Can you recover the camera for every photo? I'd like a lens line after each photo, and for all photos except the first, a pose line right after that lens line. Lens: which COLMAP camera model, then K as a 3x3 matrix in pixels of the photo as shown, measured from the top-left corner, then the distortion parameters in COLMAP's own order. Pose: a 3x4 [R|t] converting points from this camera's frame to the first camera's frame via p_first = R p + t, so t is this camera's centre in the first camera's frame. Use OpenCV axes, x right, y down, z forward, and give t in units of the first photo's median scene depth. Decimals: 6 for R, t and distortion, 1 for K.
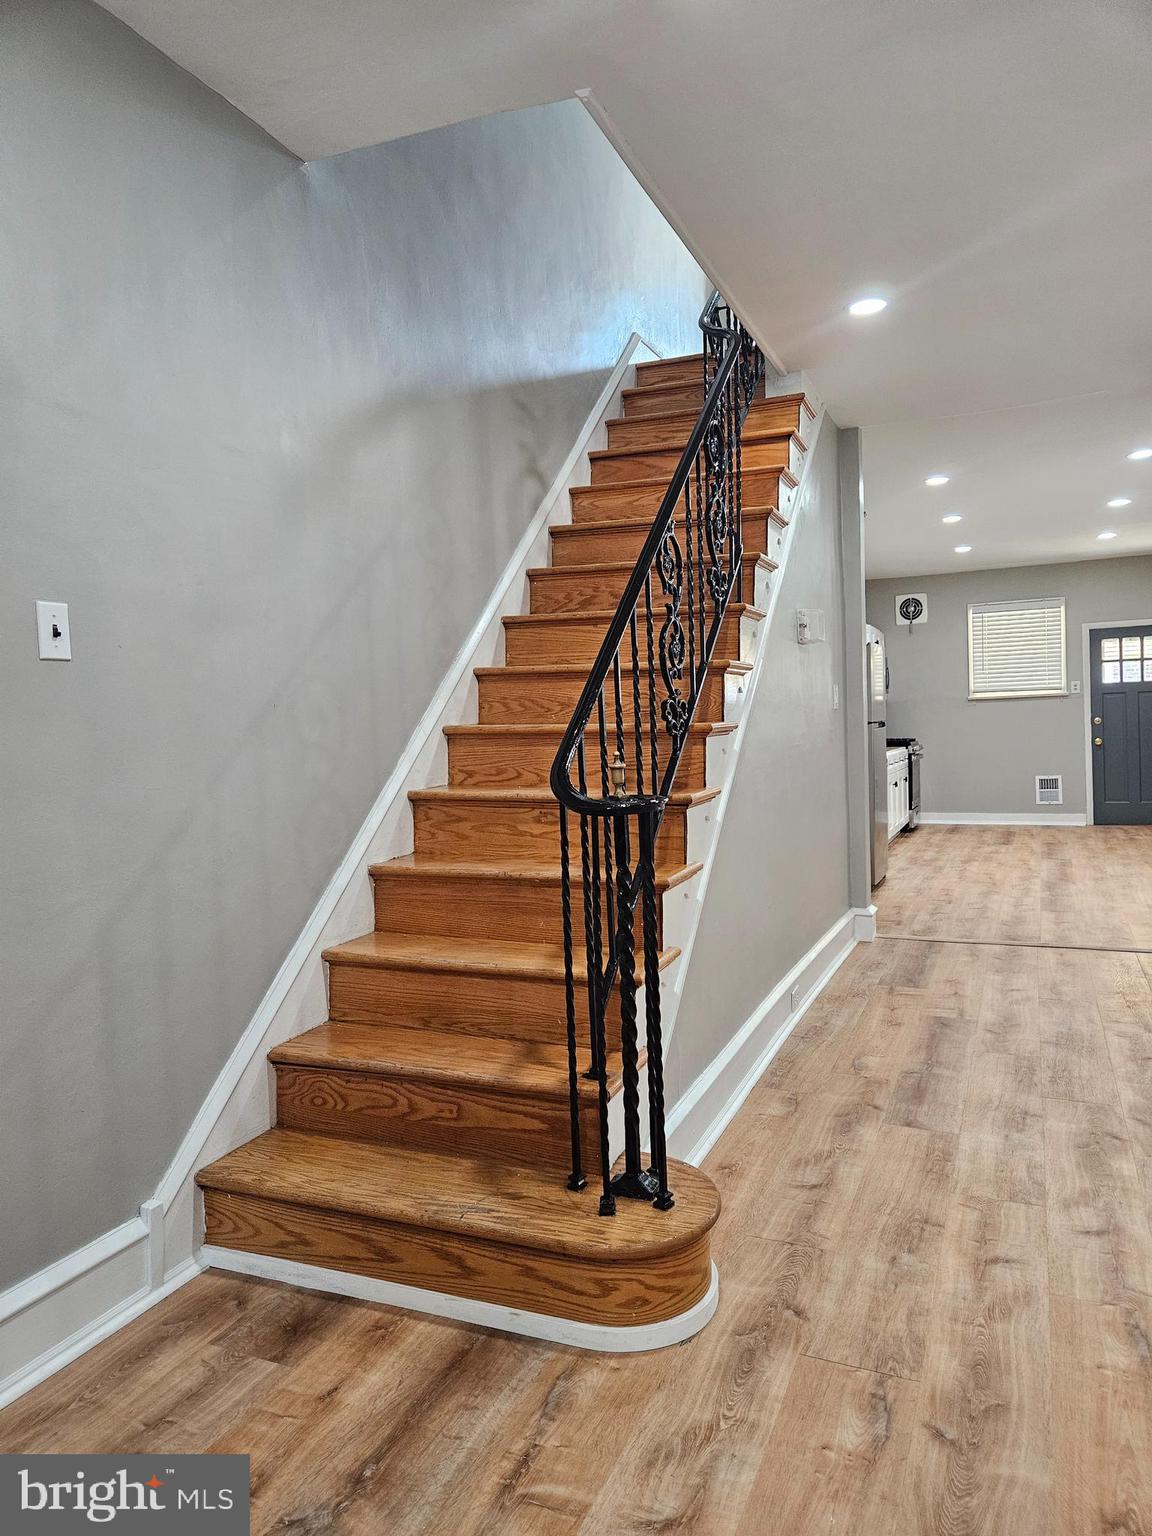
lens RADIAL K [[1029.2, 0, 581.1], [0, 1029.2, 769.6], [0, 0, 1]] dist [0.039932, -0.003512]
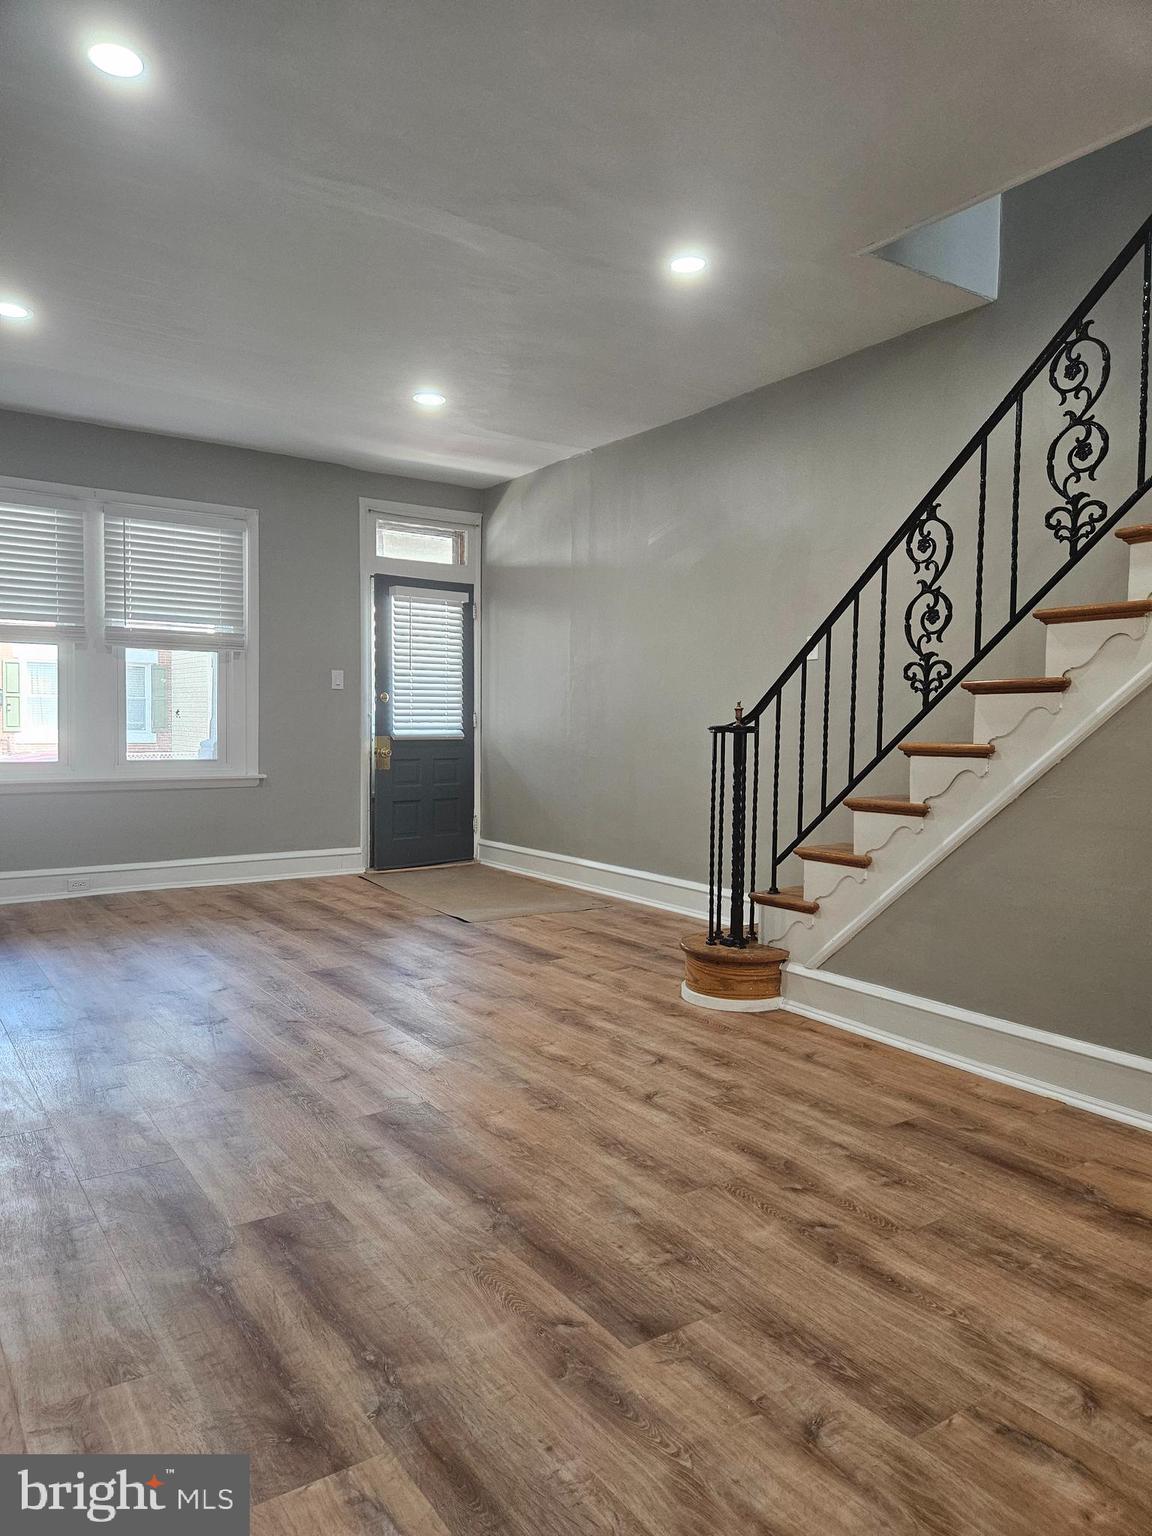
lens RADIAL K [[1029.2, 0, 581.1], [0, 1029.2, 769.6], [0, 0, 1]] dist [0.039932, -0.003512]
pose [[-0.522974, 0.065786, -0.849806, 1.357853], [-0.036639, 0.994360, 0.099524, -0.048634], [0.851561, 0.083185, -0.517615, 1.346315]]
